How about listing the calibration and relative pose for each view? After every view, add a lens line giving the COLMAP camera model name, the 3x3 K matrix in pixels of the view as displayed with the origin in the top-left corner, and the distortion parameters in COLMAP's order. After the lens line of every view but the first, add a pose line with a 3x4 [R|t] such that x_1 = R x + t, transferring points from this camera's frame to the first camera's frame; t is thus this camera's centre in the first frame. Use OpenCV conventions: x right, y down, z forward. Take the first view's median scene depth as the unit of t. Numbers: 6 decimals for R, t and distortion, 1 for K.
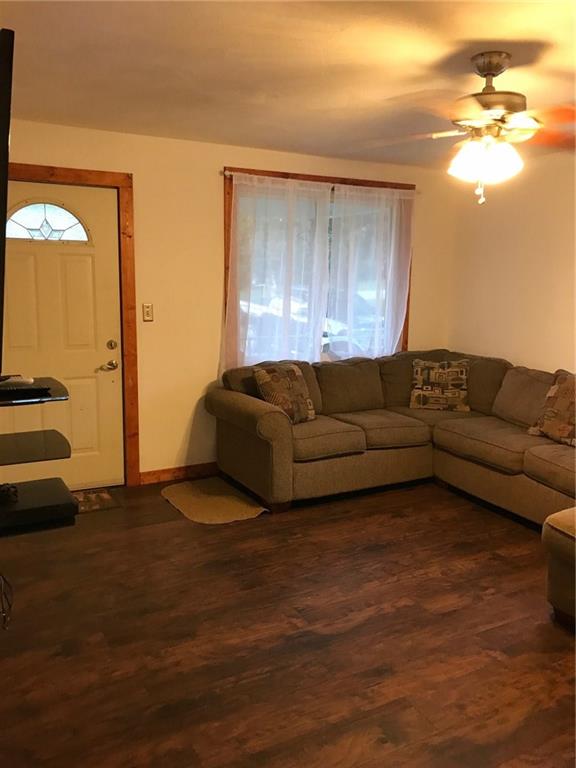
lens RADIAL K [[631.1, 0, 288.0], [0, 631.1, 384.0], [0, 0, 1]] dist [0.031016, -0.041997]
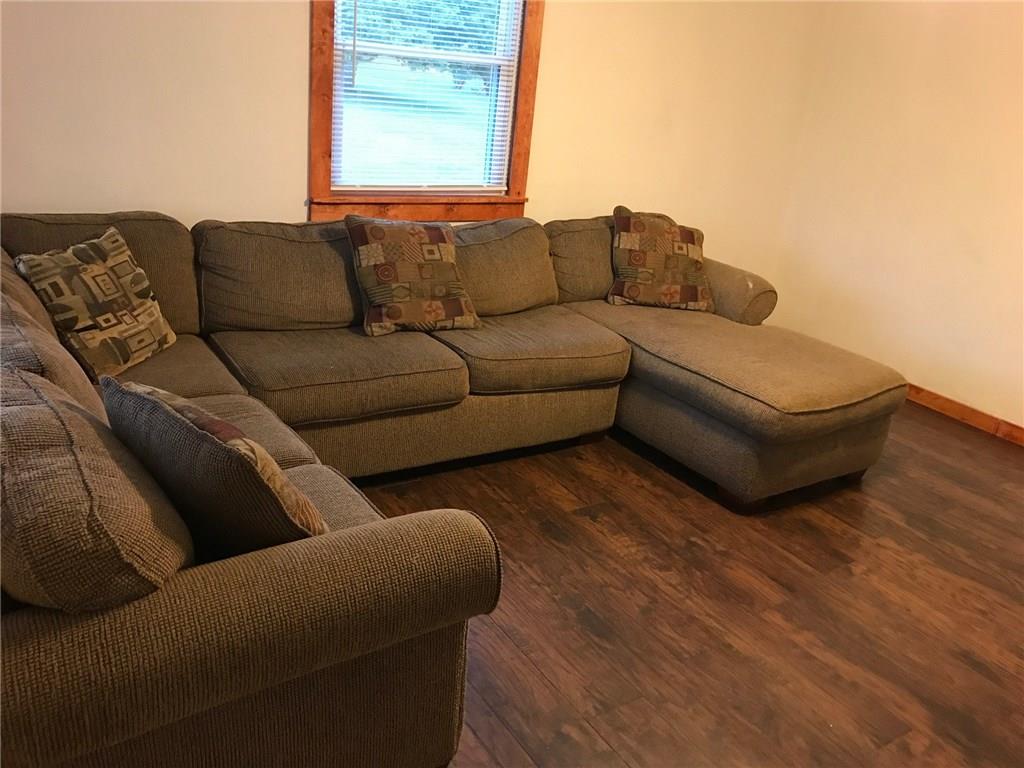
lens RADIAL K [[841.5, 0, 506.5], [0, 841.5, 378.7], [0, 0, 1]] dist [0.031016, -0.041997]
pose [[-0.090996, -0.373643, 0.923098, -0.384680], [0.064149, 0.922819, 0.379854, -0.181854], [-0.993783, 0.093782, -0.060004, 0.978384]]
